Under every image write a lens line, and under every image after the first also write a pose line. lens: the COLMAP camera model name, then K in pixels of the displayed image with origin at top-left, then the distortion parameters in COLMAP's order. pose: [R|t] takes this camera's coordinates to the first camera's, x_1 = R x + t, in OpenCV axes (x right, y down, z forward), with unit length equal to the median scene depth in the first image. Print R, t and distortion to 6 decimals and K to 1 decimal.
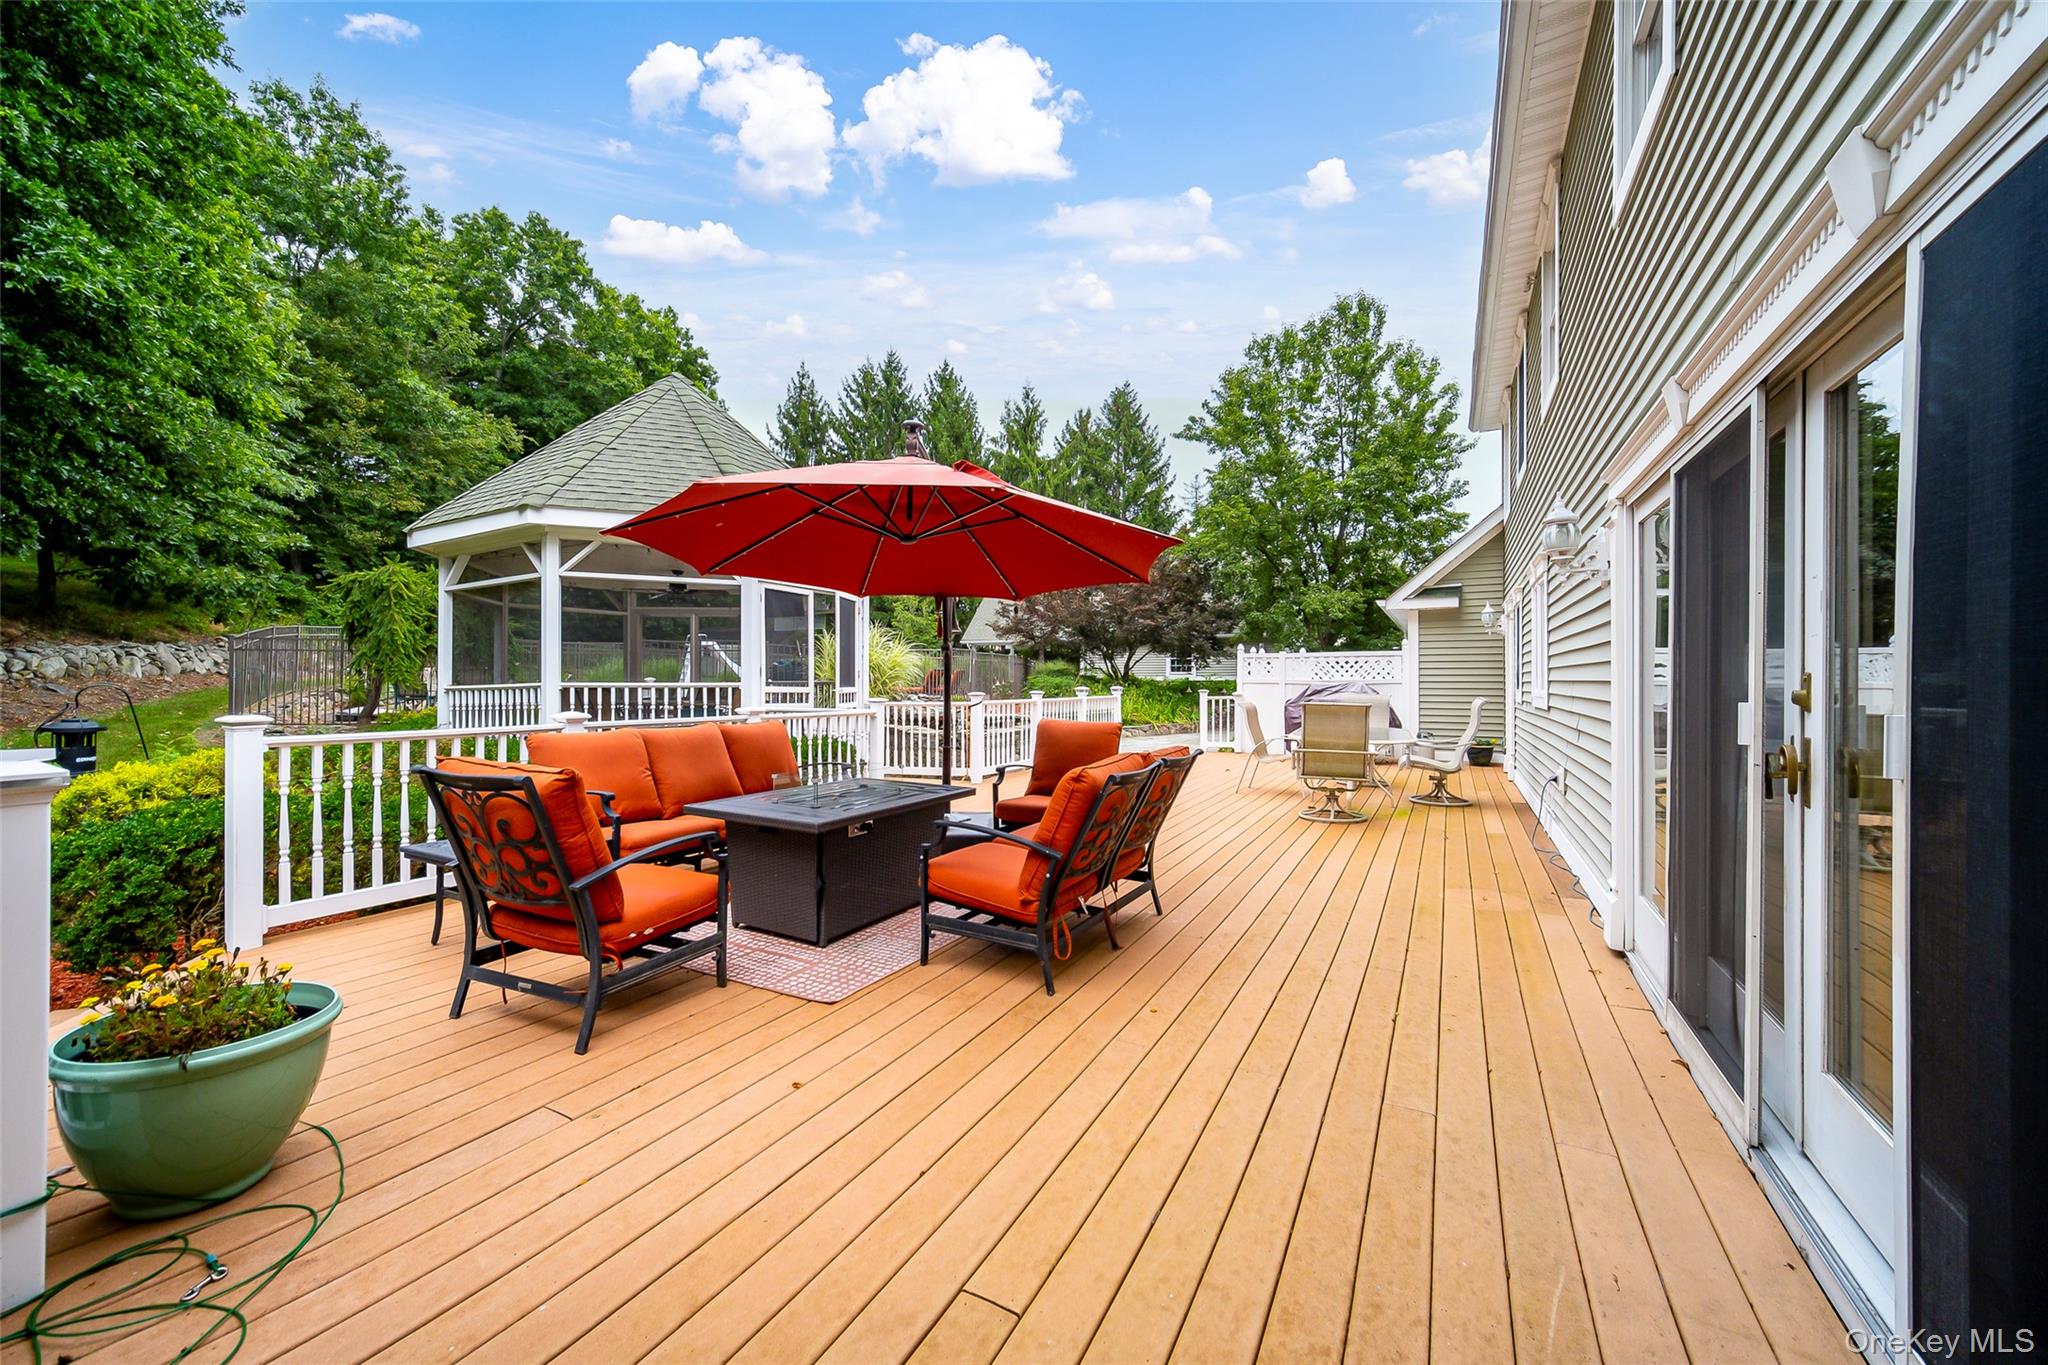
lens RADIAL K [[804.3, 0, 1012.5], [0, 804.3, 685.5], [0, 0, 1]] dist [0.002132, 0.000318]
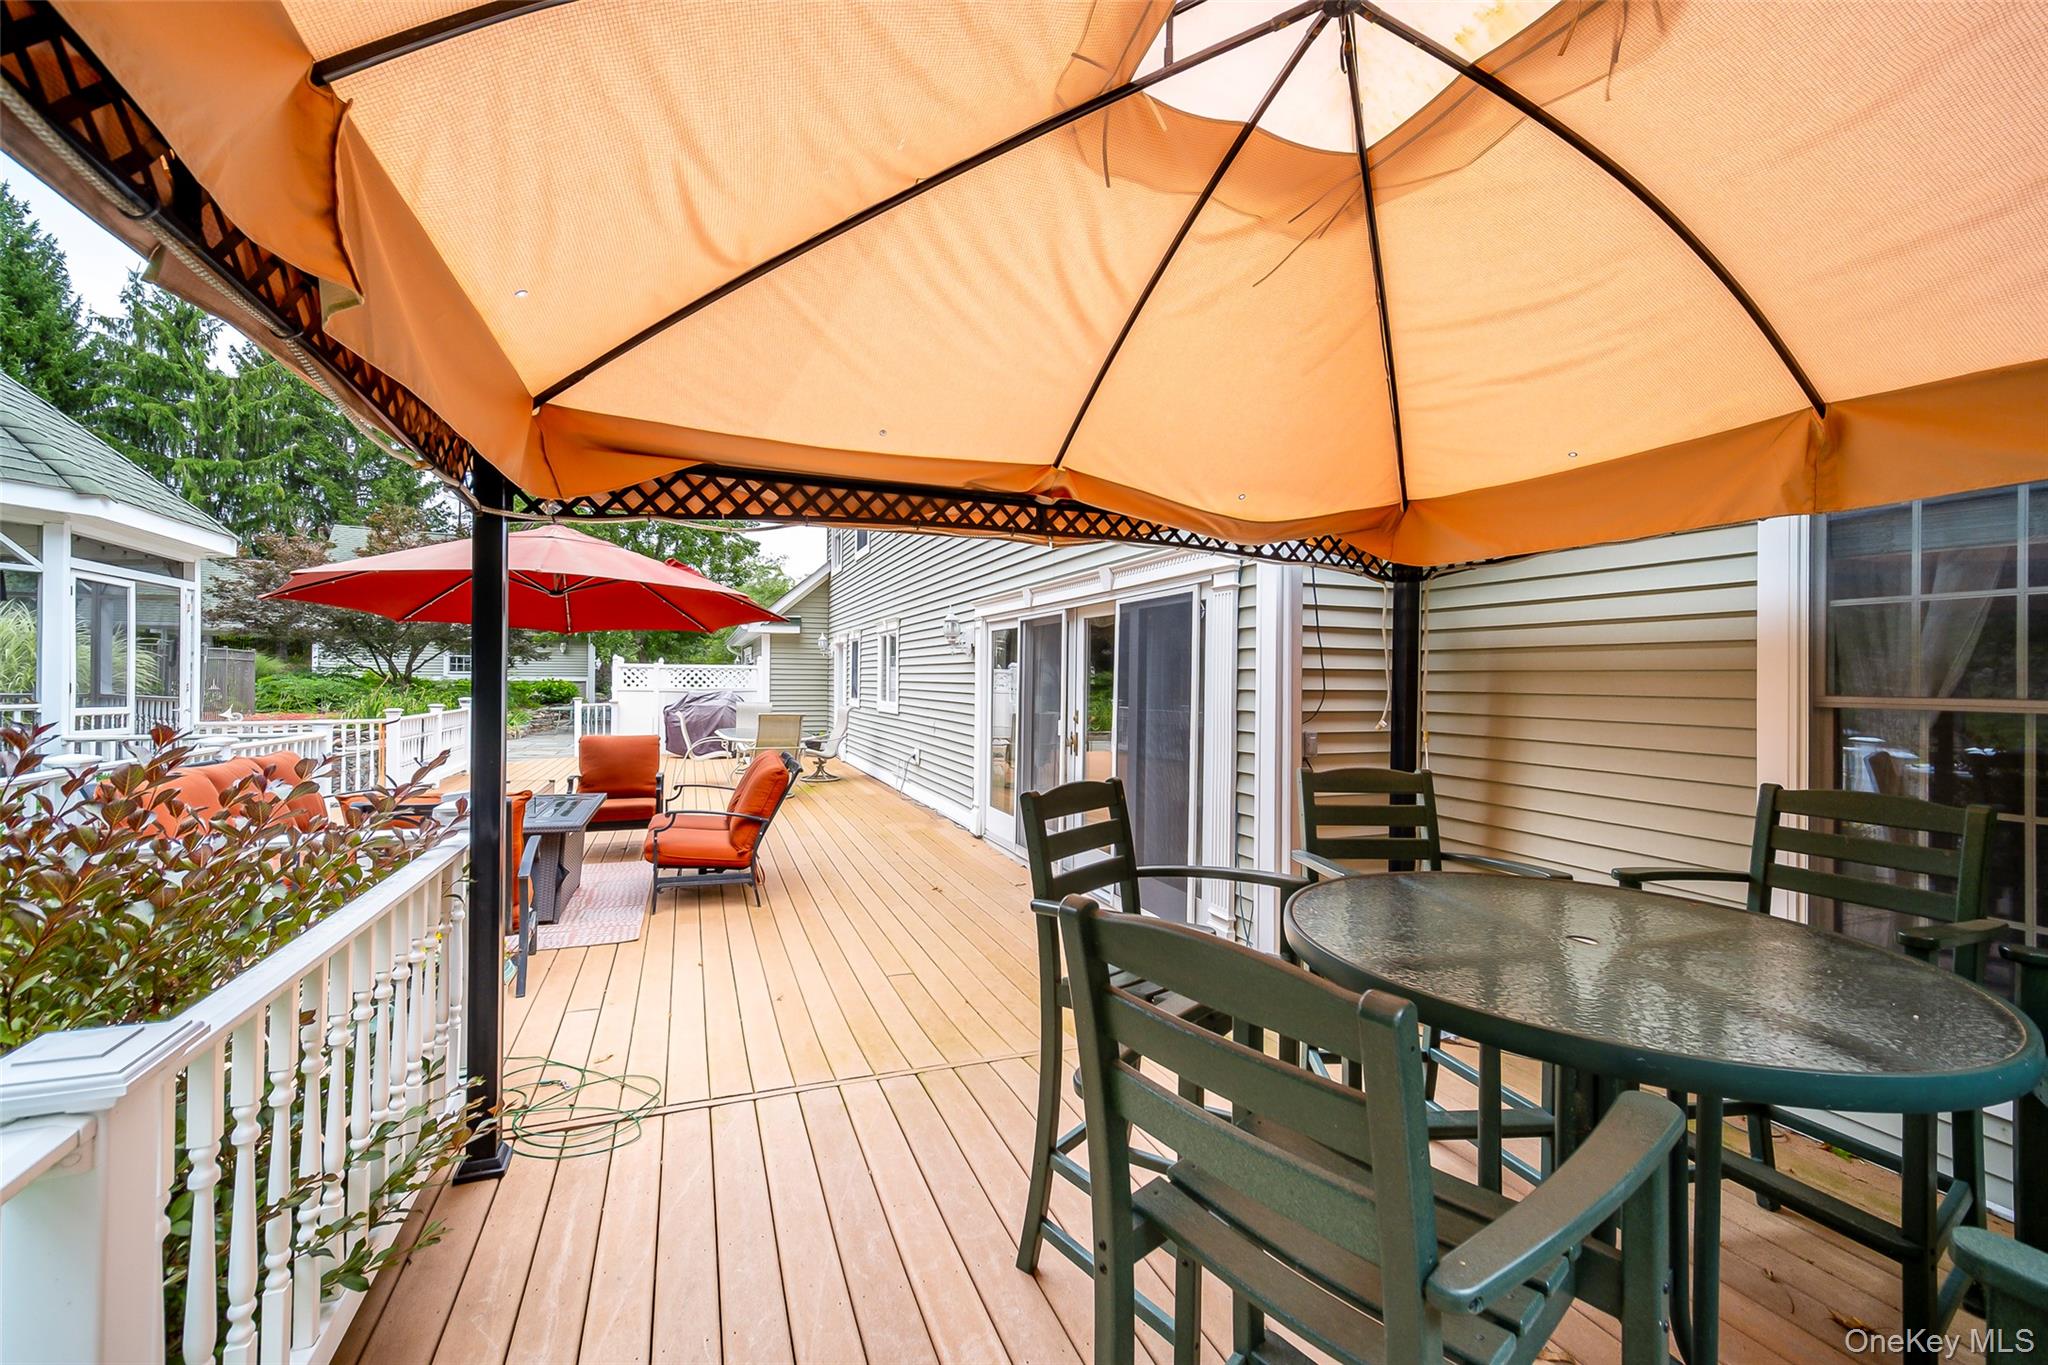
lens RADIAL K [[814.7, 0, 1024.1], [0, 814.7, 679.2], [0, 0, 1]] dist [0.001620, 0.000235]
pose [[0.630913, 0.004820, 0.775839, -0.071519], [-0.003923, 0.999988, -0.003022, -0.005733], [-0.775844, -0.001137, 0.630924, -0.036405]]
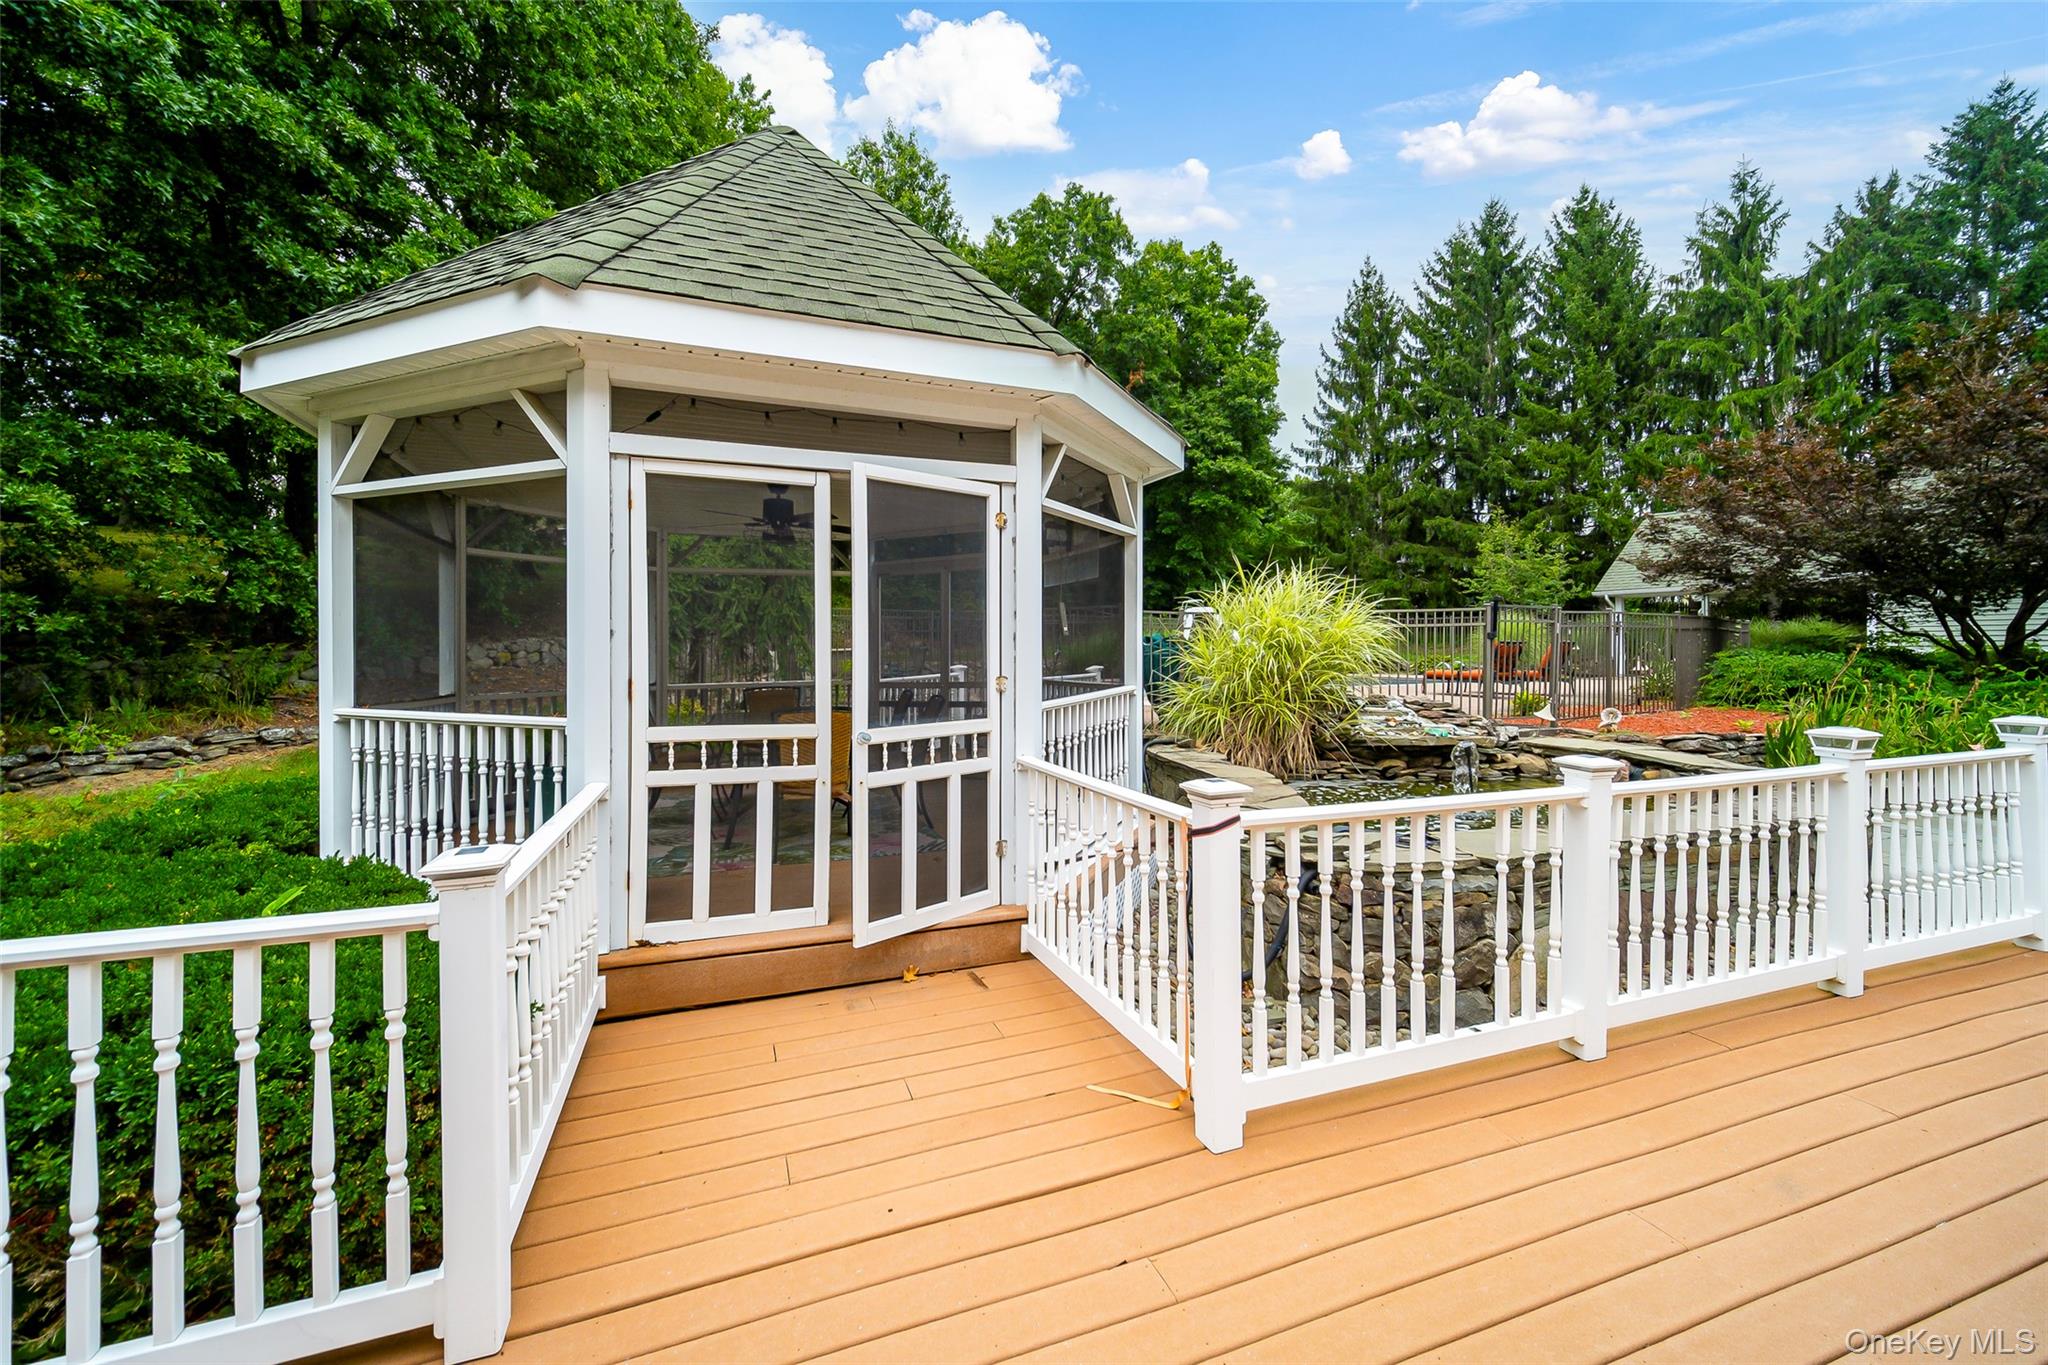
lens RADIAL K [[806.8, 0, 1014.6], [0, 806.8, 650.7], [0, 0, 1]] dist [0.001551, 0.003061]
pose [[0.745245, -0.000650, -0.666791, 0.016848], [0.000791, 1.000000, -0.000092, -0.007237], [0.666791, -0.000459, 0.745245, 0.170930]]
